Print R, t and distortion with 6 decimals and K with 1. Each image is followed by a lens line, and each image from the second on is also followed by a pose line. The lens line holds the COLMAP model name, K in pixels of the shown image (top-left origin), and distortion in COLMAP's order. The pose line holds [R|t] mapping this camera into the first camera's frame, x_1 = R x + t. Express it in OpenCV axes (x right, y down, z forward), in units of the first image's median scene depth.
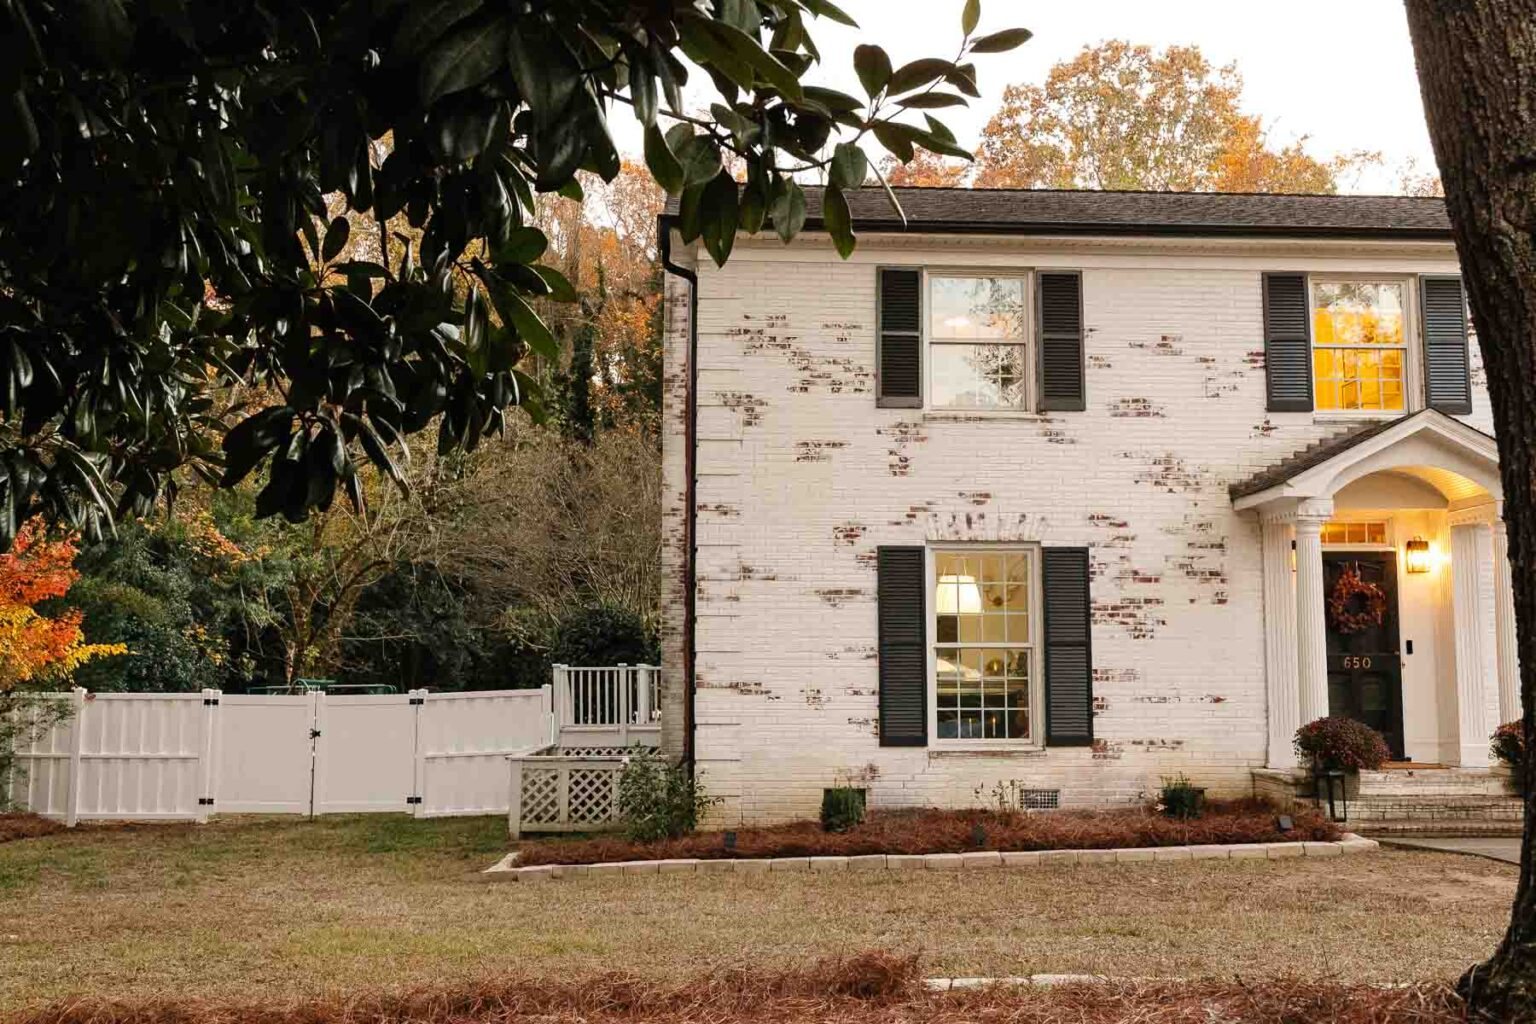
lens RADIAL K [[1468.9, 0, 768.0], [0, 1468.9, 512.0], [0, 0, 1]] dist [-0.010712, 0.000548]
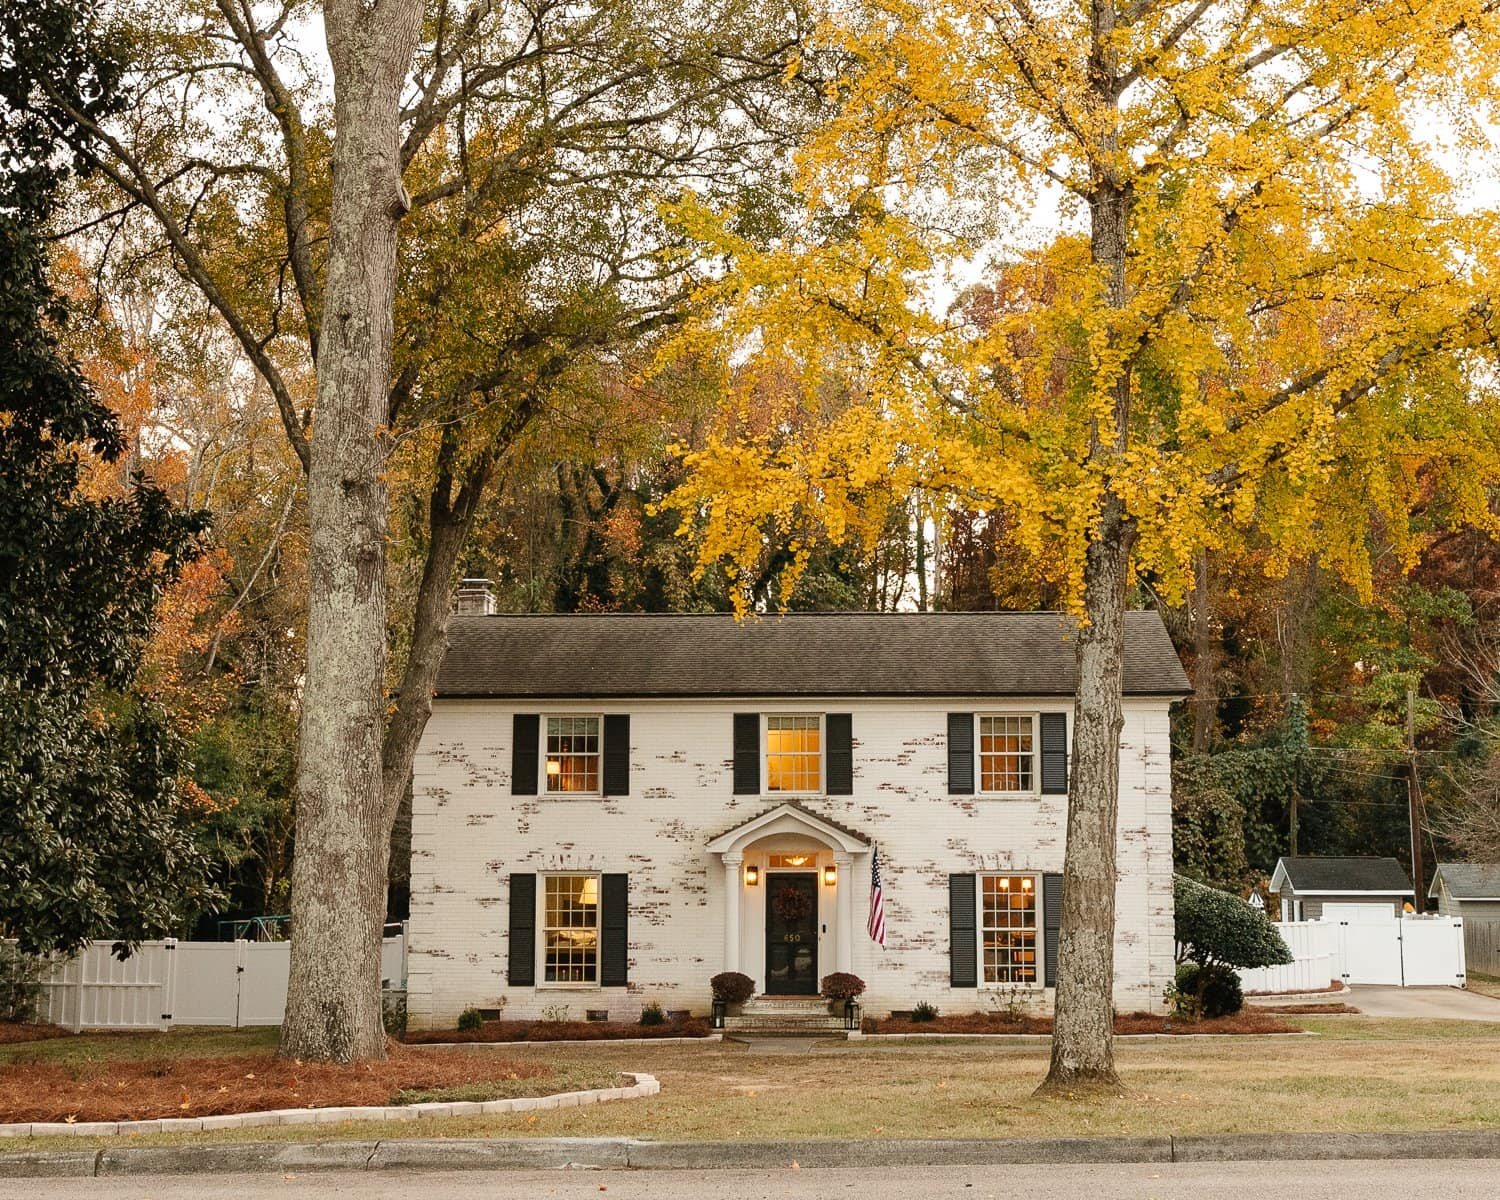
lens RADIAL K [[1895.7, 0, 750.0], [0, 1895.7, 600.0], [0, 0, 1]] dist [-0.001502, -0.050534]
pose [[0.995160, -0.015816, -0.096988, 0.590867], [0.013095, 0.999504, -0.028633, -0.238574], [0.097392, 0.027225, 0.994874, -1.274012]]
